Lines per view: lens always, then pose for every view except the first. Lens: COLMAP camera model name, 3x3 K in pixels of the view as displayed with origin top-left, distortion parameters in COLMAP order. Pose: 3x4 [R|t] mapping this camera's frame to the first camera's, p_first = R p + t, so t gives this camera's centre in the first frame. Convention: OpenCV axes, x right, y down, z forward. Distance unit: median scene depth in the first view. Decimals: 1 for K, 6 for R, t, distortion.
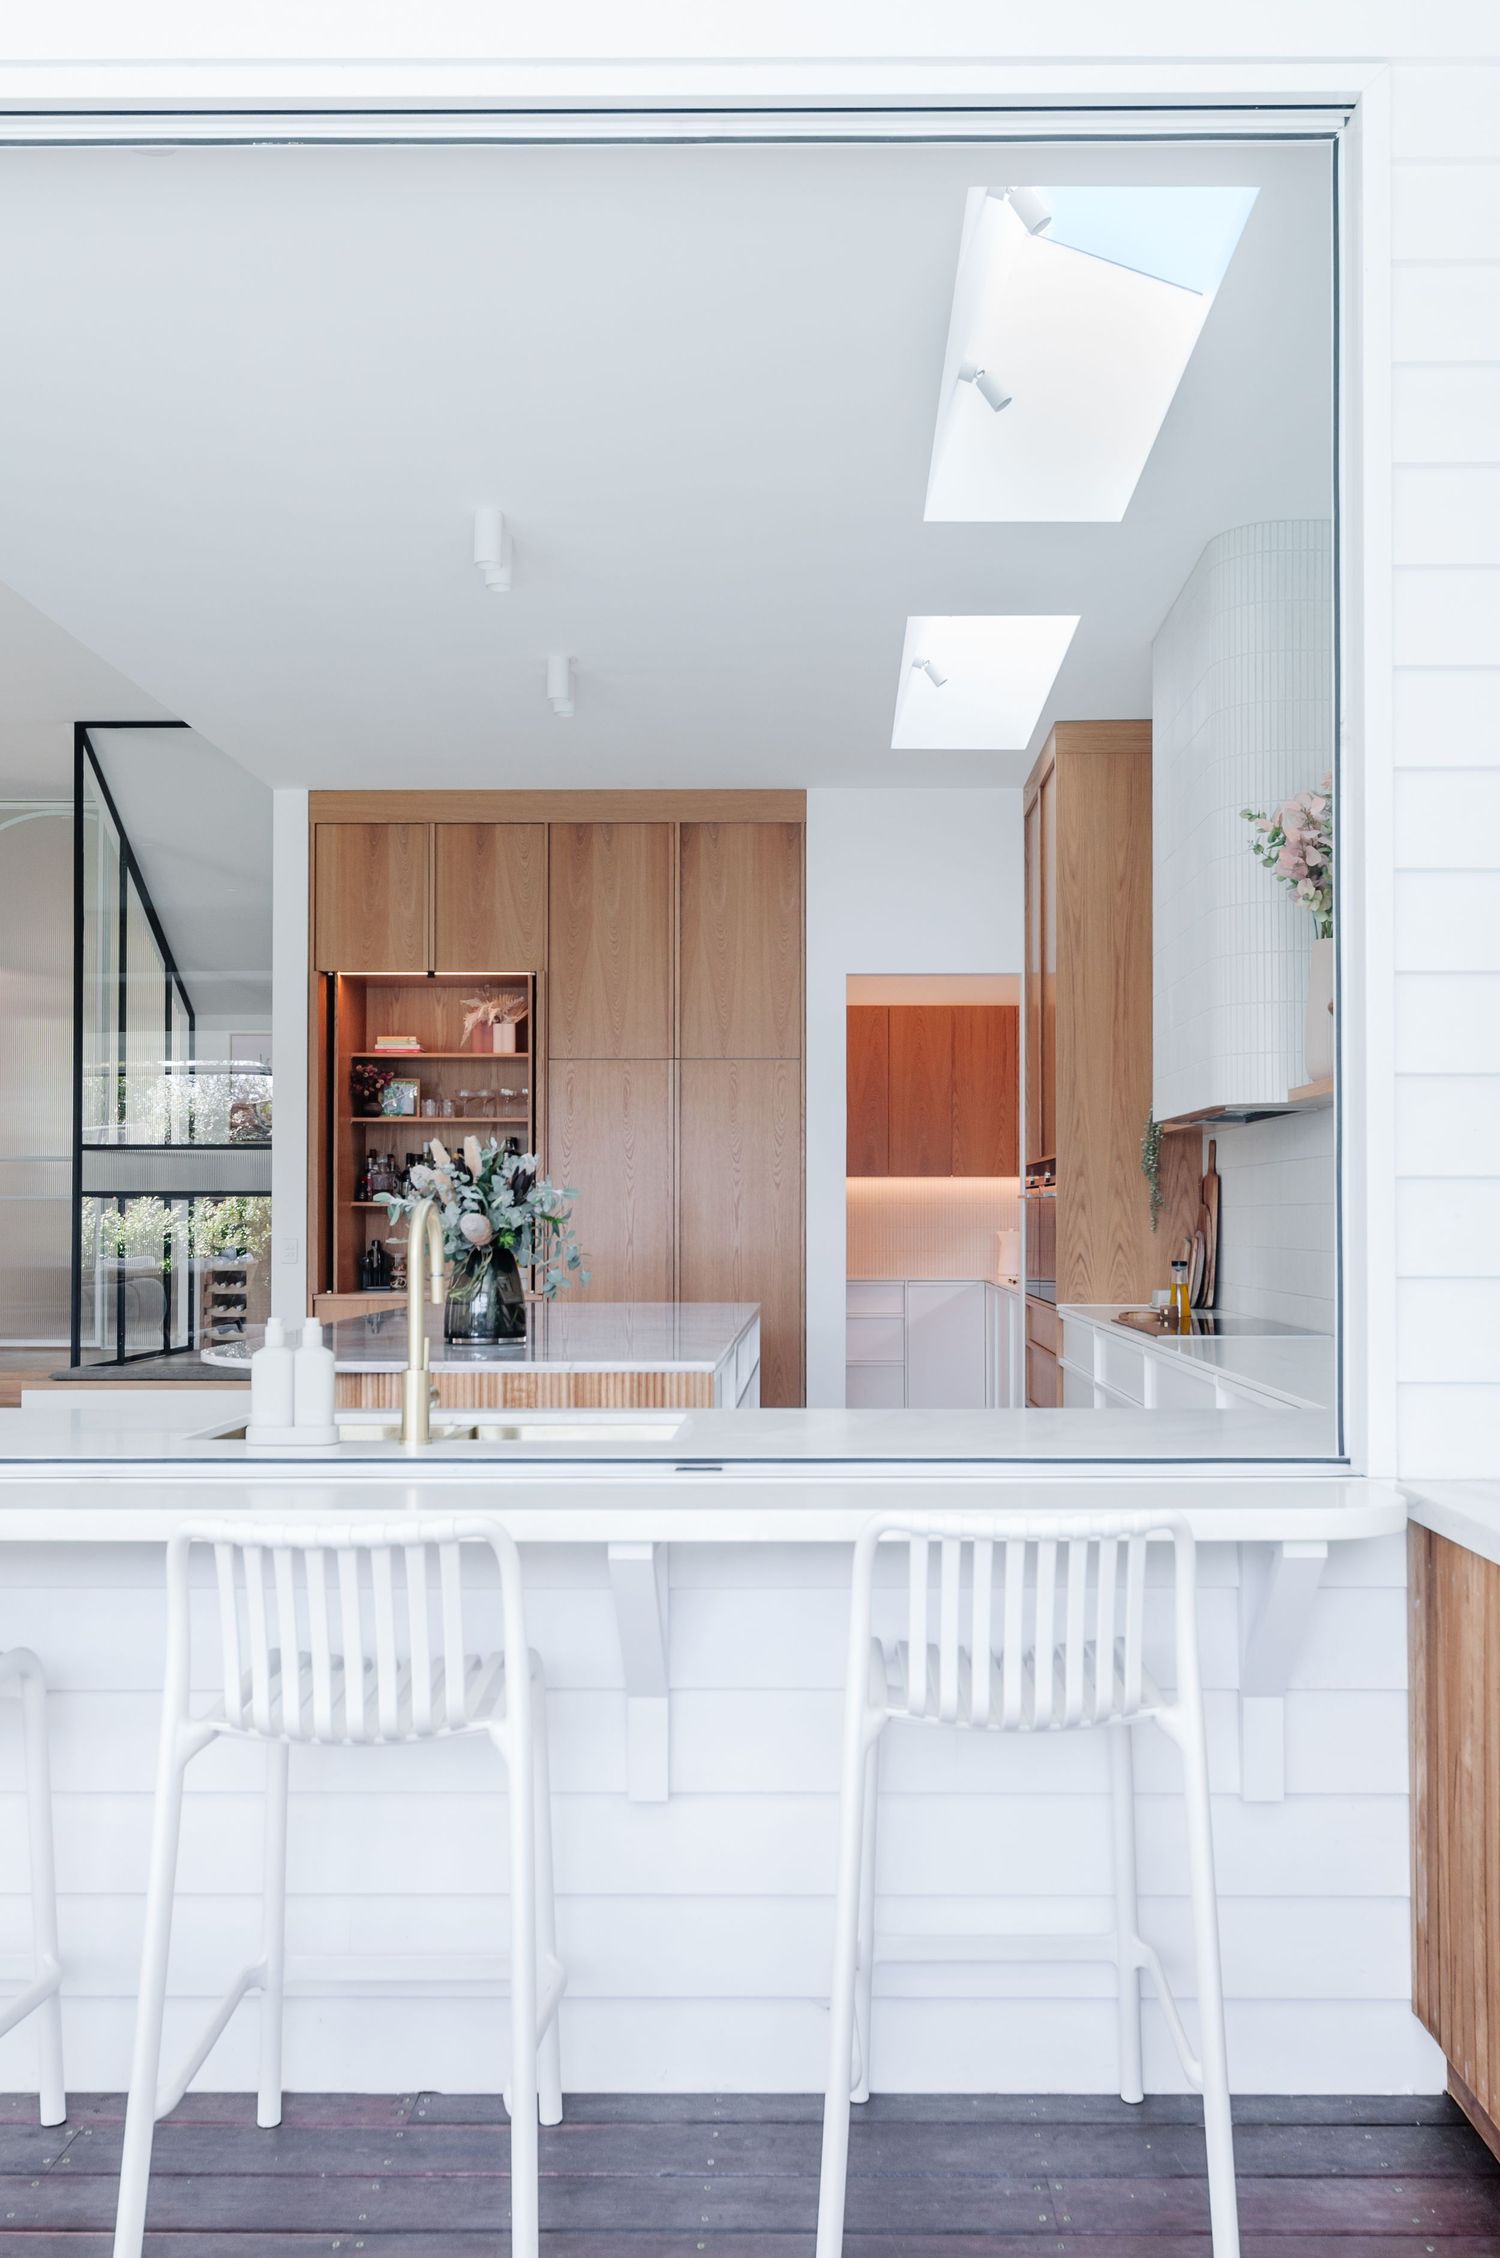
lens RADIAL K [[1878.8, 0, 750.0], [0, 1878.8, 1129.0], [0, 0, 1]] dist [-0.001464, -0.001987]
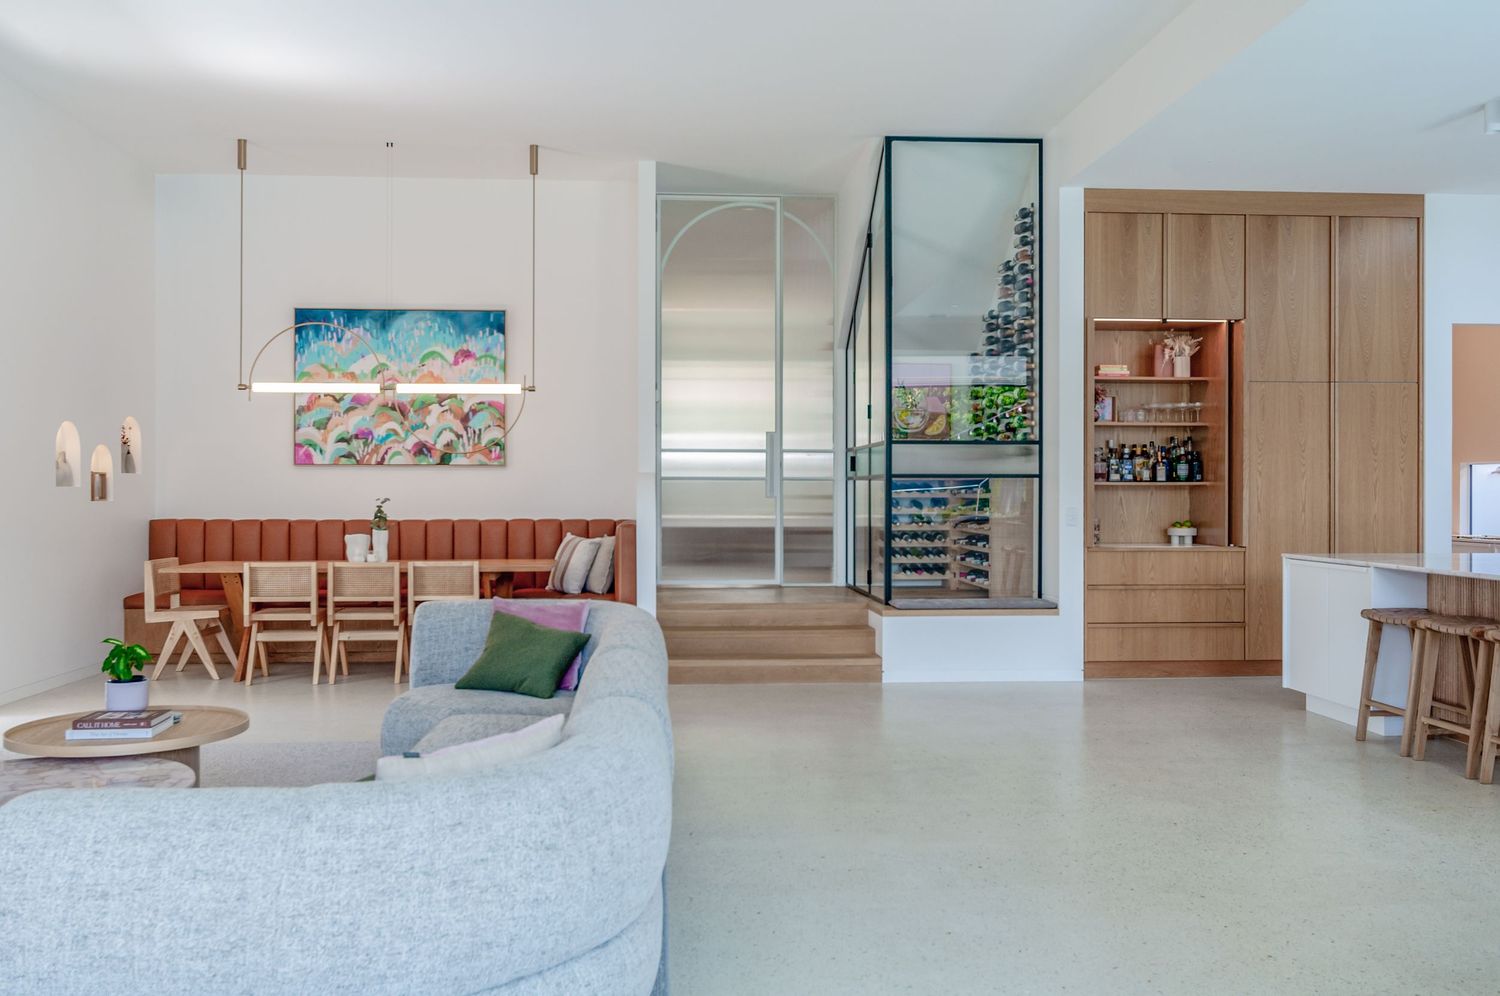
lens RADIAL K [[1248.1, 0, 750.0], [0, 1248.1, 498.0], [0, 0, 1]] dist [-0.001464, -0.001987]
pose [[0.997548, -0.001352, 0.069969, -0.548546], [-0.002904, 0.998152, 0.060701, -0.005498], [-0.069922, -0.060756, 0.995701, 0.077131]]
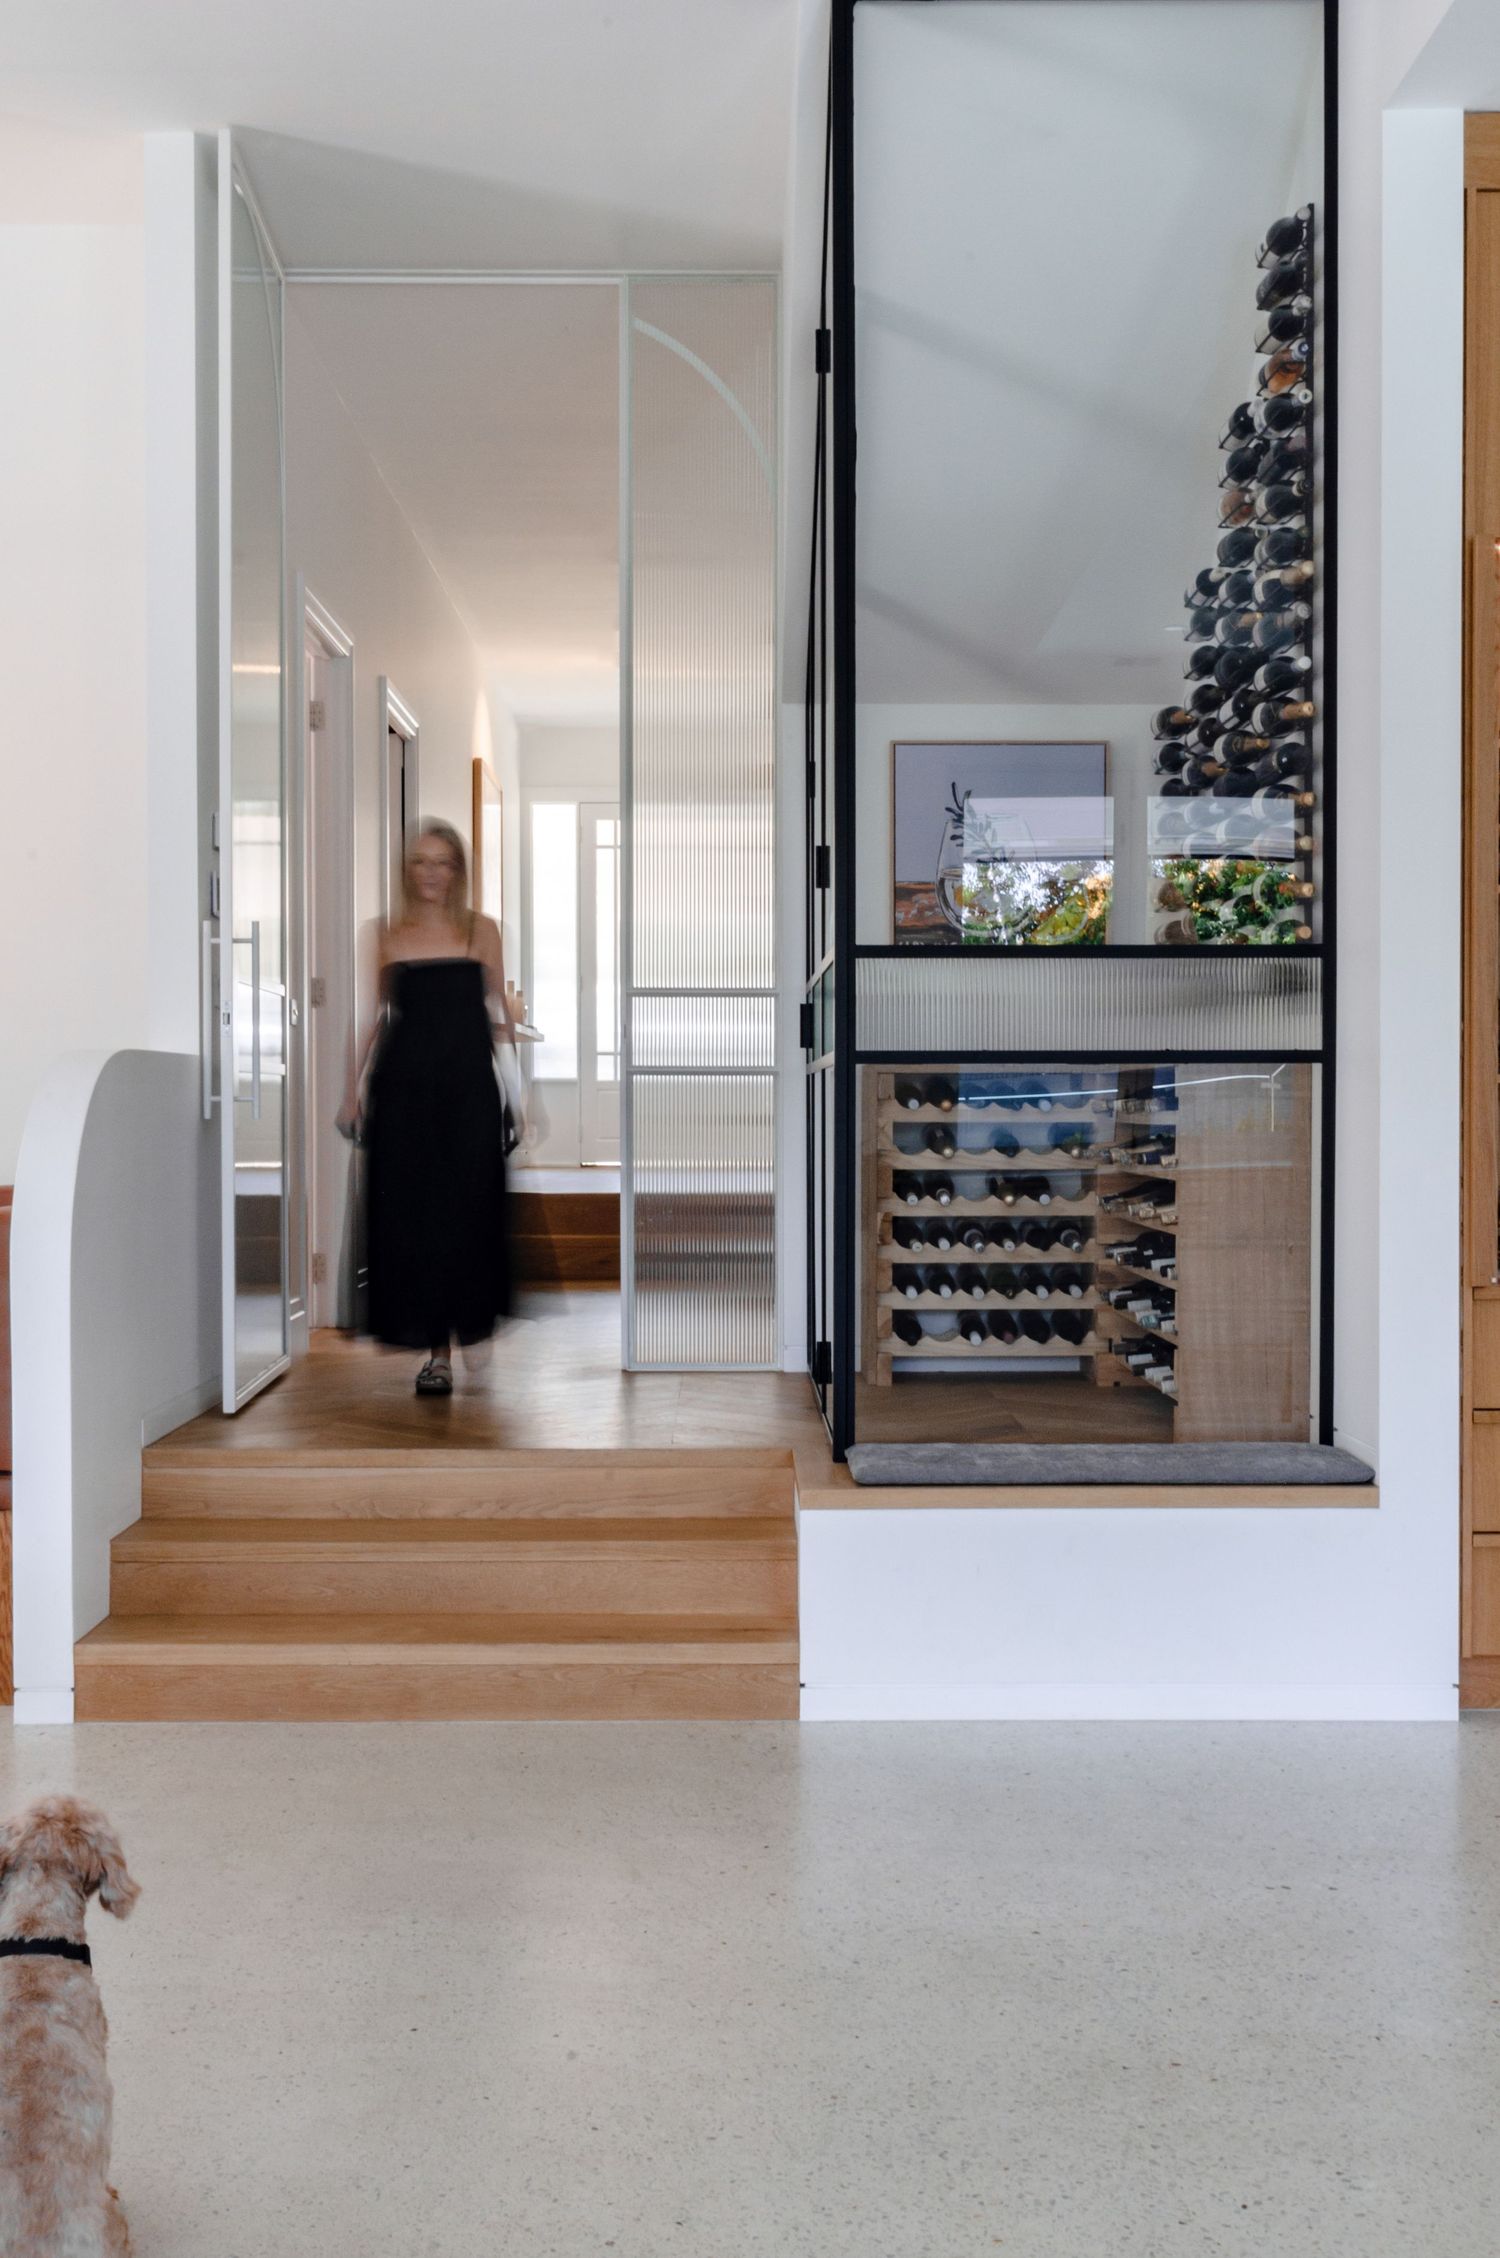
lens RADIAL K [[2454.5, 0, 750.0], [0, 2454.5, 1129.0], [0, 0, 1]] dist [0.000475, 0.005959]
pose [[0.999843, -0.001228, 0.017658, -0.406830], [0.000096, 0.997951, 0.063989, 0.015146], [-0.017700, -0.063977, 0.997794, 0.430668]]
